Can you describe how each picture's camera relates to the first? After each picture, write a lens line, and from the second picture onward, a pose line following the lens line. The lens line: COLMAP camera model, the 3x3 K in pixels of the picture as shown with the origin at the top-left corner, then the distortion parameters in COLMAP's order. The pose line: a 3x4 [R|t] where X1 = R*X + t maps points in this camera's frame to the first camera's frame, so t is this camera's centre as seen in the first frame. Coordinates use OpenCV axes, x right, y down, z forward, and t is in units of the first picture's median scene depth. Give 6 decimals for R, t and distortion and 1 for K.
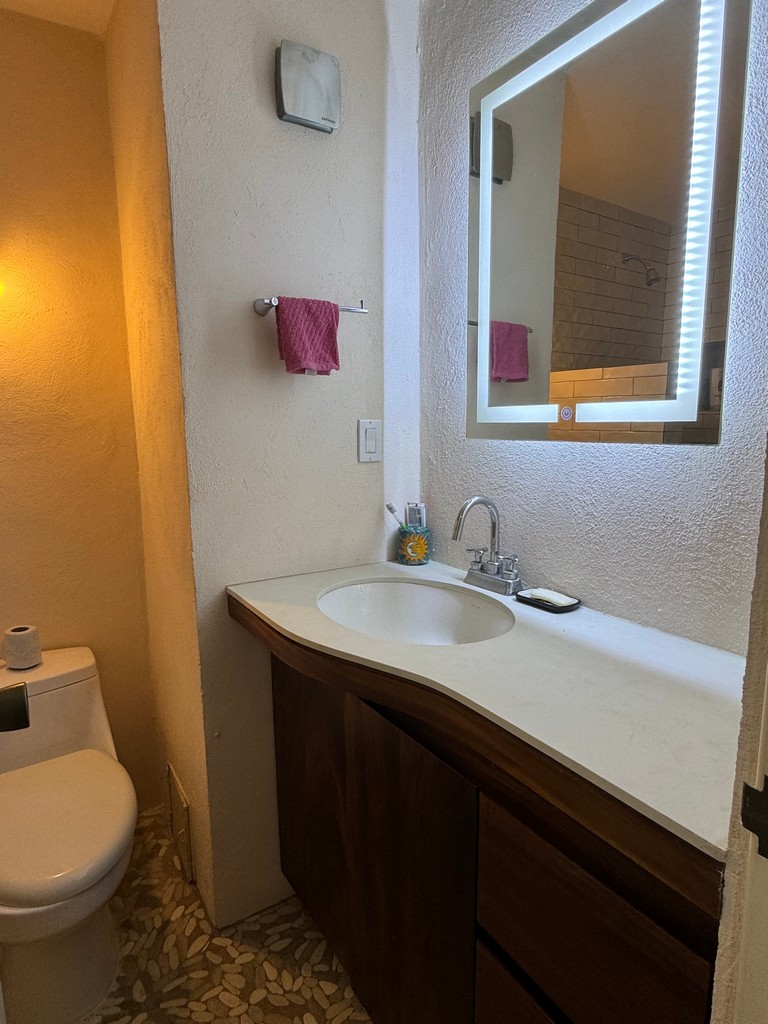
lens RADIAL K [[576.2, 0, 385.5], [0, 576.2, 506.1], [0, 0, 1]] dist [-0.009323, -0.001331]
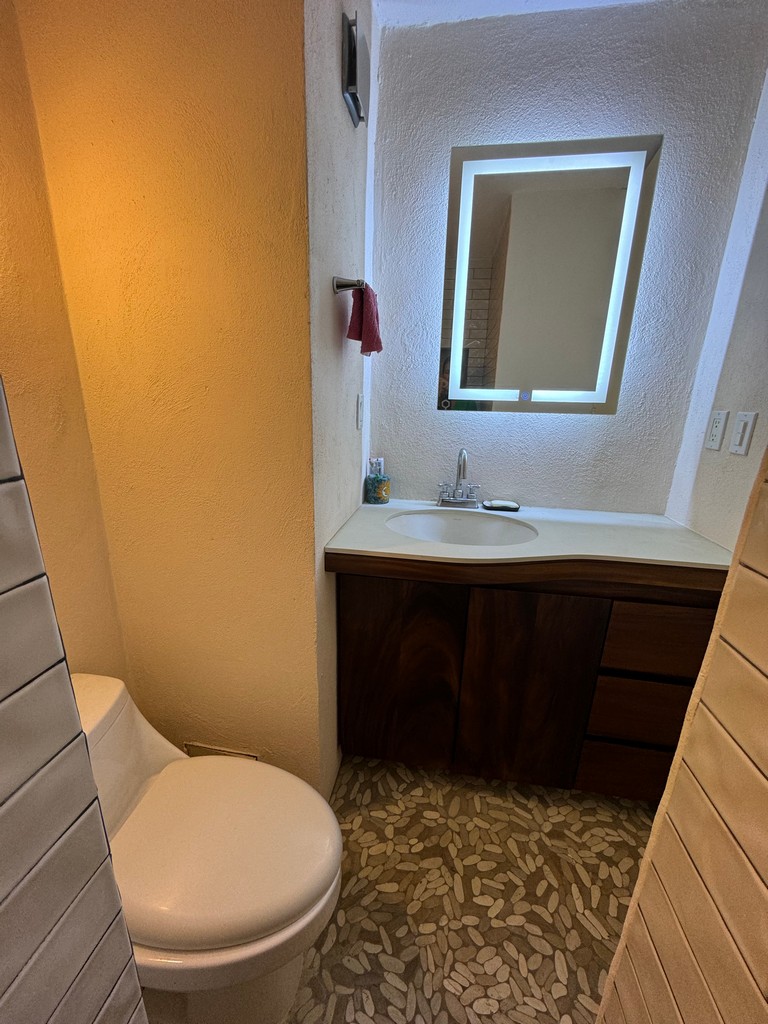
lens RADIAL K [[401.7, 0, 384.0], [0, 401.7, 512.0], [0, 0, 1]] dist [-0.012005, -0.000050]
pose [[0.673628, -0.183395, 0.715955, -0.765111], [0.080227, 0.981144, 0.175840, -0.055387], [-0.734703, -0.061011, 0.675640, 0.412473]]
